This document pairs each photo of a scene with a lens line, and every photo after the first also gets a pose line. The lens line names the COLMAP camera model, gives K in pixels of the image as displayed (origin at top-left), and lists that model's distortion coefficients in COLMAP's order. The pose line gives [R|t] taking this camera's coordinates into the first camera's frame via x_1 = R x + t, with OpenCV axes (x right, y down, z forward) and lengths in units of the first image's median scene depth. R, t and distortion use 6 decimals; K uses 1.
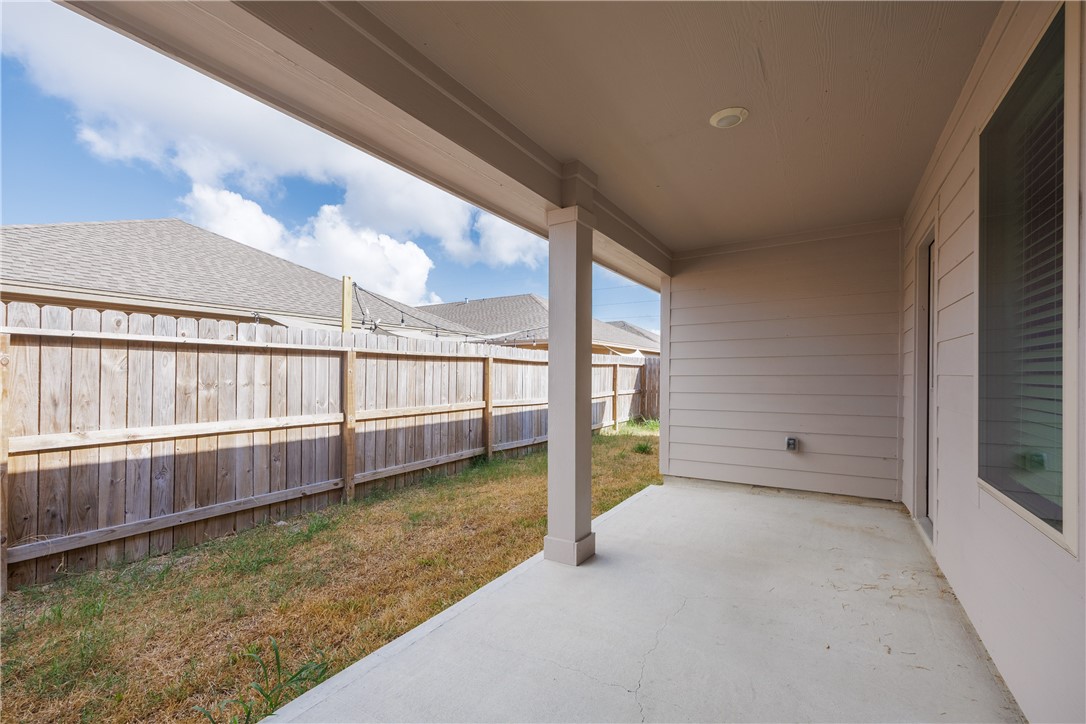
lens RADIAL K [[453.6, 0, 541.3], [0, 453.6, 366.5], [0, 0, 1]] dist [0.002138, -0.000029]
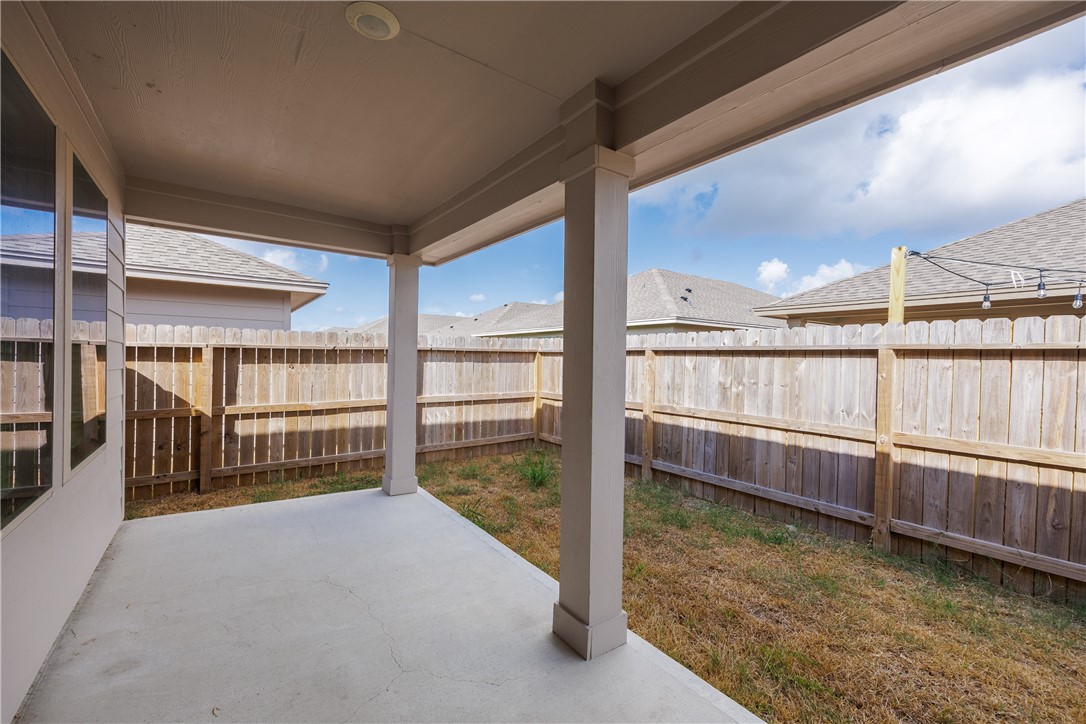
lens RADIAL K [[453.6, 0, 551.4], [0, 453.6, 360.1], [0, 0, 1]] dist [0.002138, -0.000029]
pose [[-0.361848, -0.028999, -0.931786, 0.578066], [-0.025353, 0.999452, -0.021259, 0.017437], [0.931892, 0.015931, -0.362385, 0.918132]]
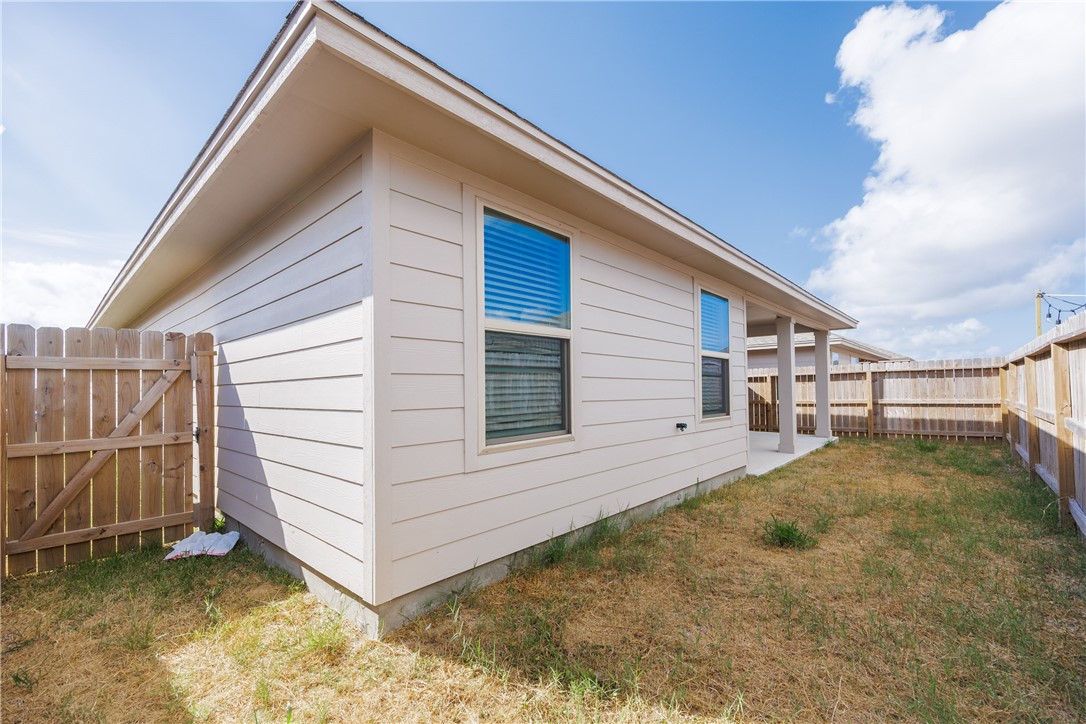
lens RADIAL K [[453.6, 0, 544.7], [0, 453.6, 370.3], [0, 0, 1]] dist [0.002138, -0.000029]
pose [[-0.984886, 0.002826, 0.173181, 0.631500], [-0.001924, 0.999627, -0.027253, 0.020214], [-0.173193, -0.027175, -0.984513, 1.587142]]
